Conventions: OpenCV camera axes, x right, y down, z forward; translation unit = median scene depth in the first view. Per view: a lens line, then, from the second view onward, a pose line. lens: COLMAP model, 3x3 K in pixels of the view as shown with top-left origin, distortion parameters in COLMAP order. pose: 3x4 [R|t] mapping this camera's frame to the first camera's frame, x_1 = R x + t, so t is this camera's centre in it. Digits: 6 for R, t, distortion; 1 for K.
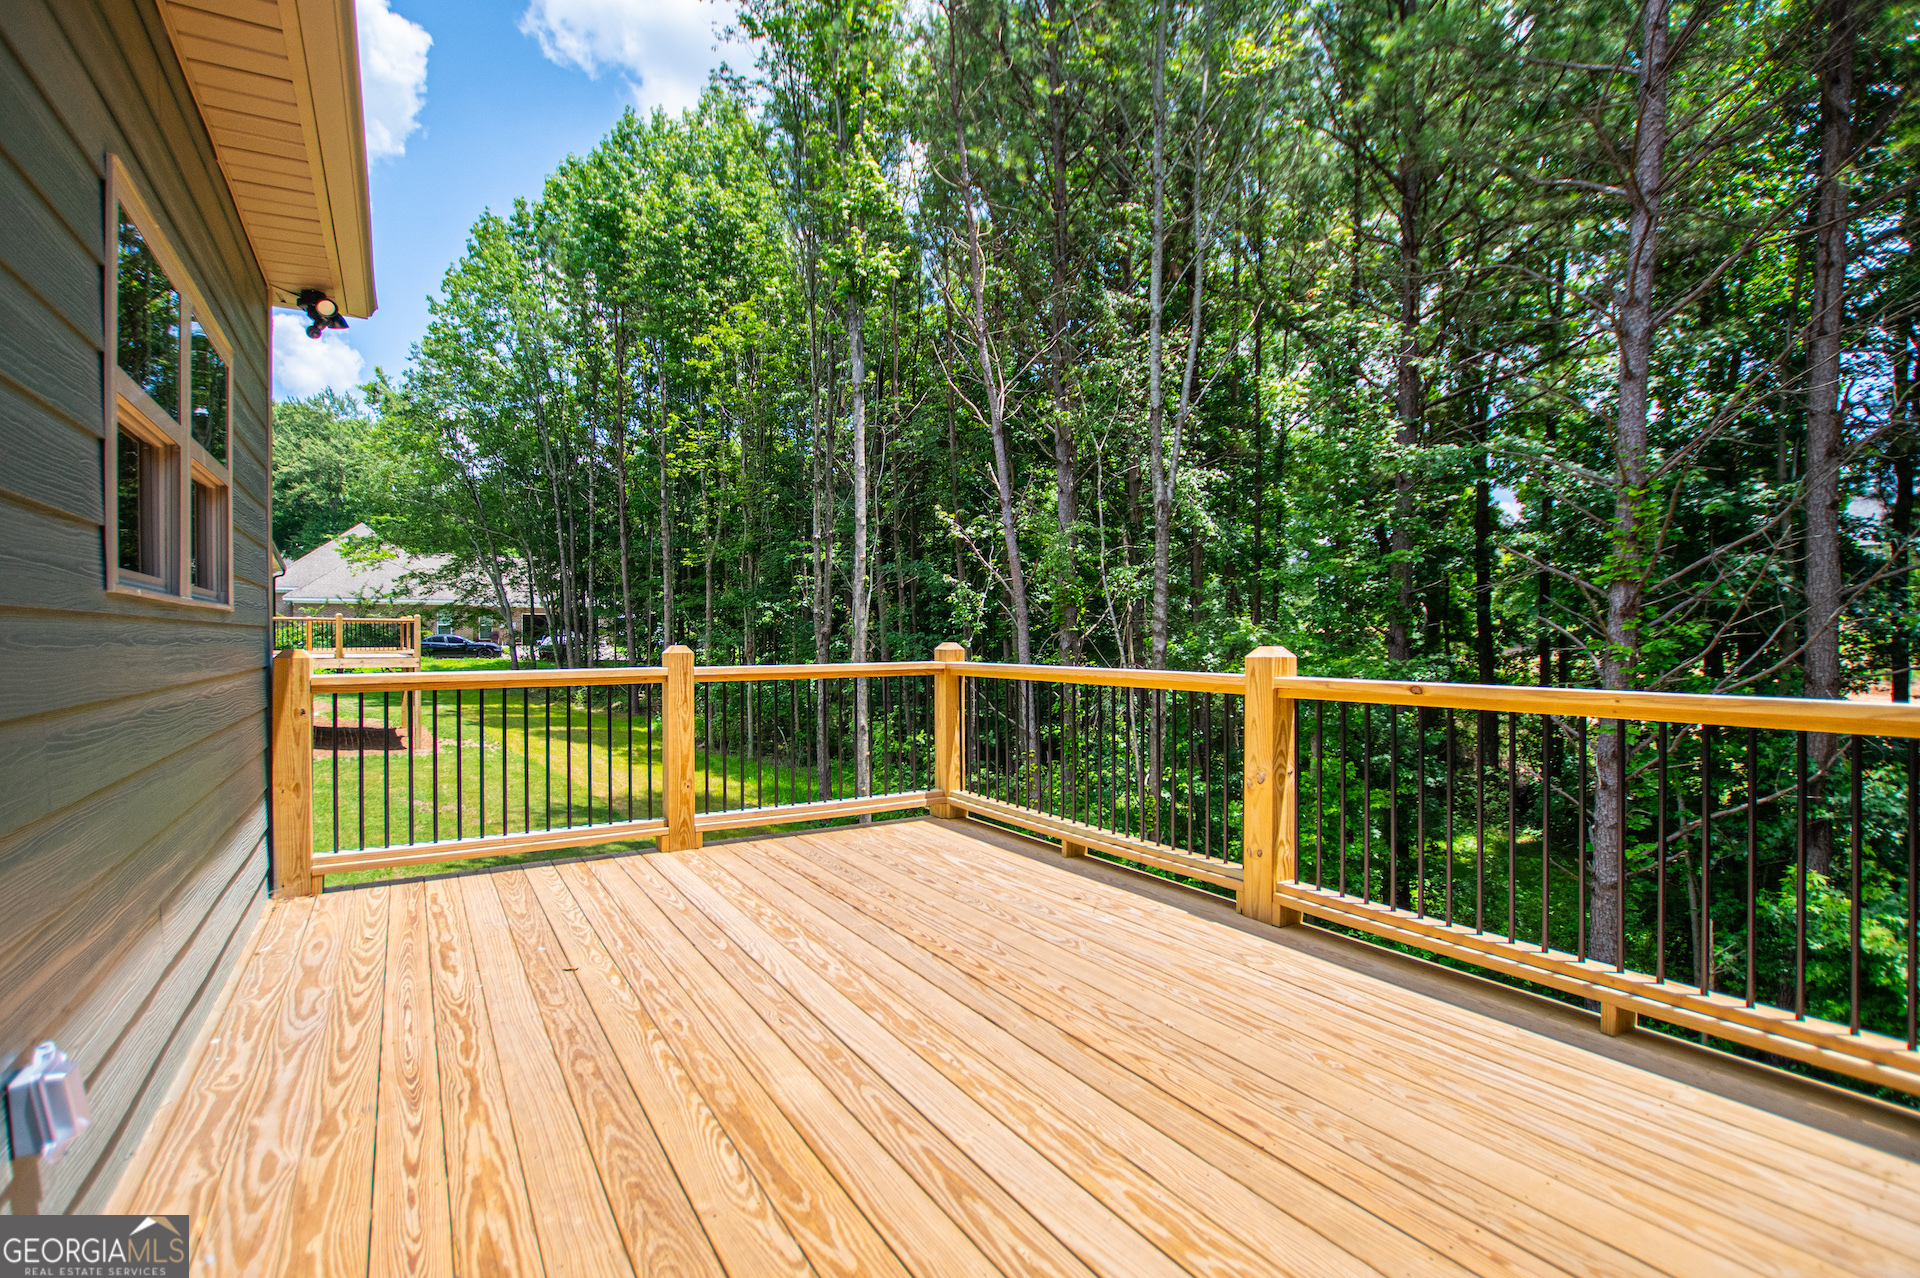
lens RADIAL K [[869.6, 0, 960.0], [0, 869.6, 639.0], [0, 0, 1]] dist [-0.023646, 0.000967]
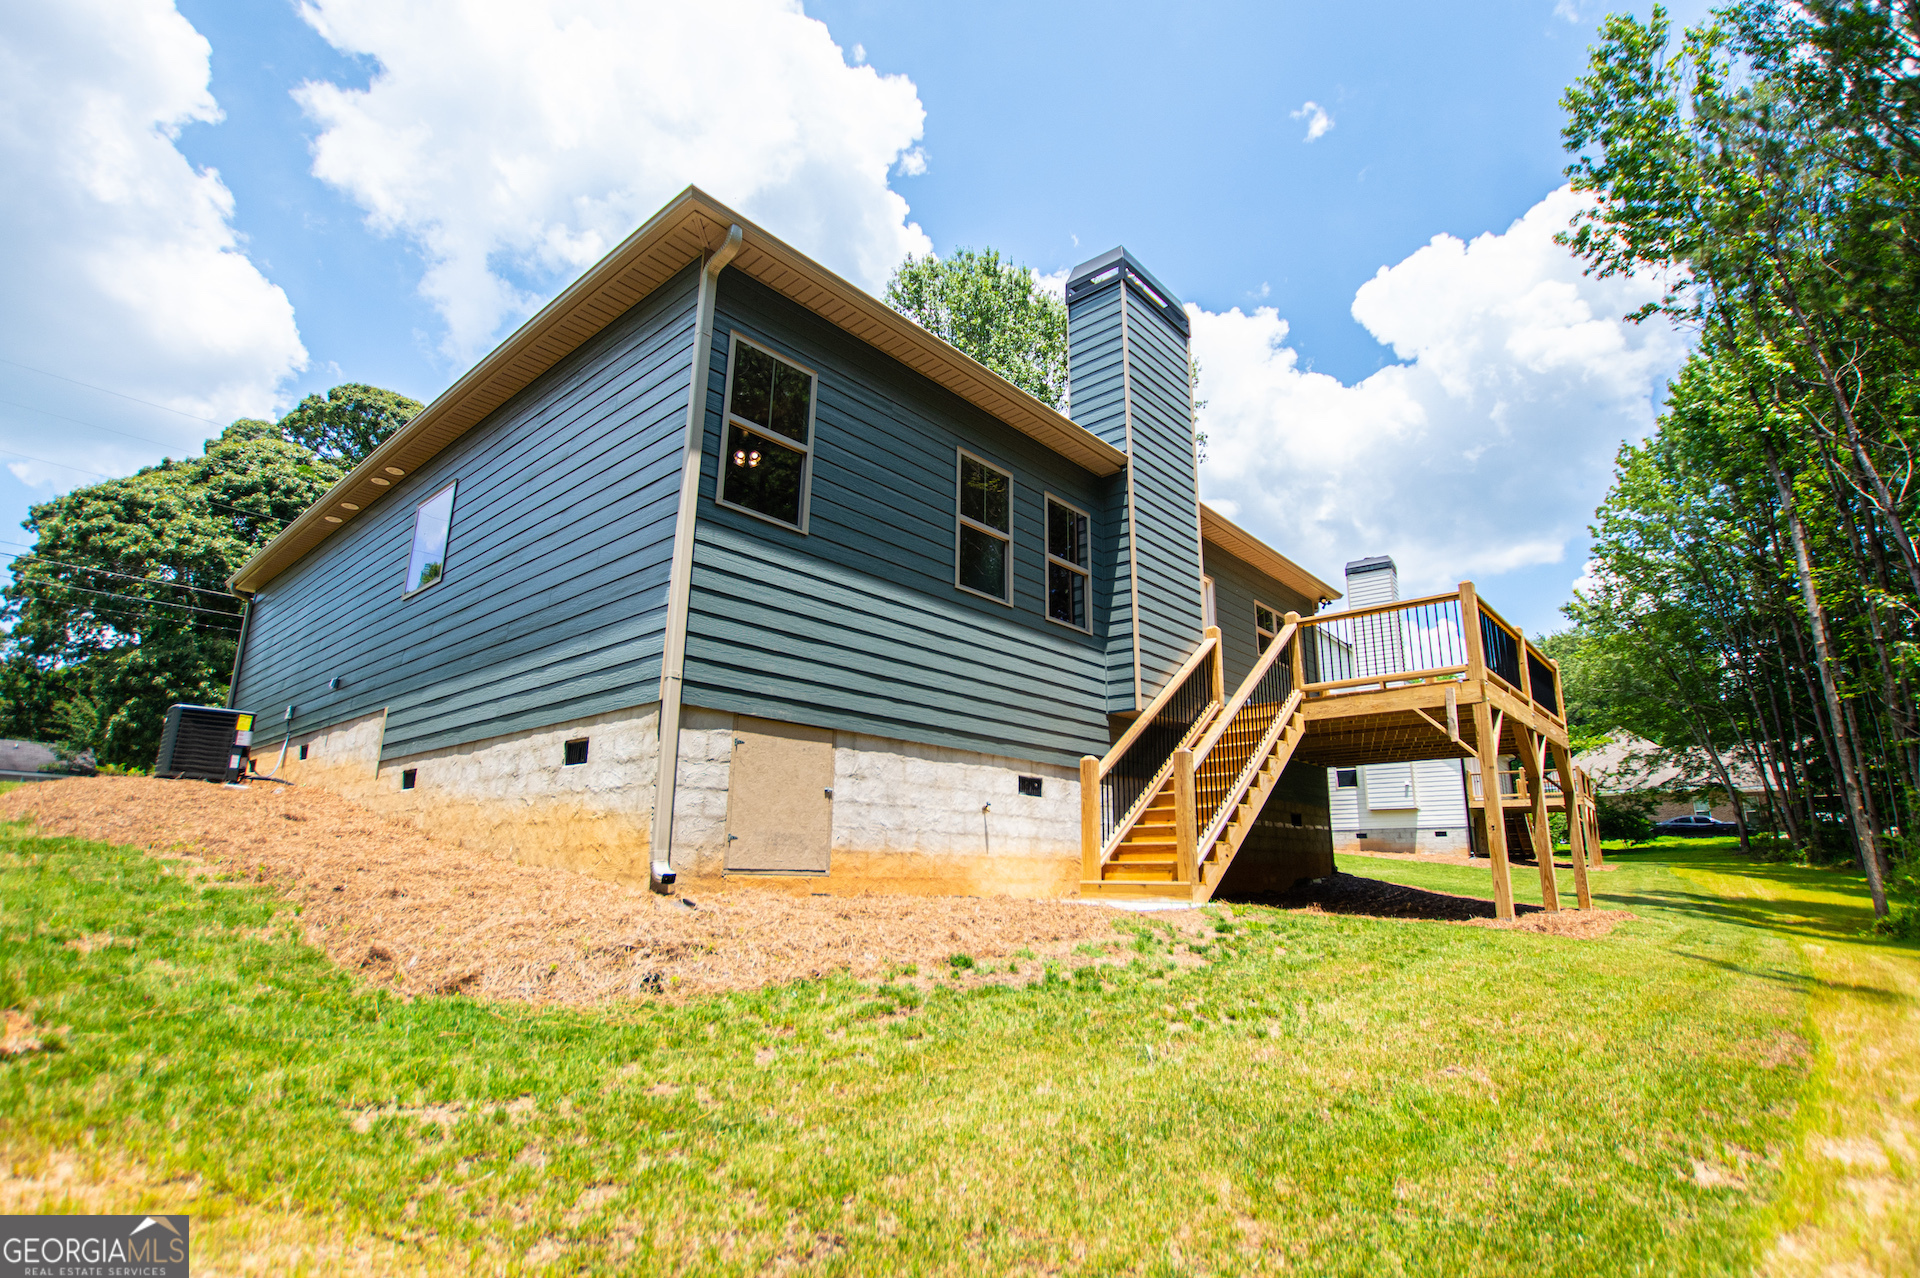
lens RADIAL K [[869.6, 0, 960.0], [0, 869.6, 639.0], [0, 0, 1]] dist [-0.023646, 0.000967]
pose [[0.255776, -0.241161, -0.936173, 1.133157], [-0.014494, 0.967320, -0.253144, 0.367150], [0.966627, 0.078317, 0.243922, -0.722552]]
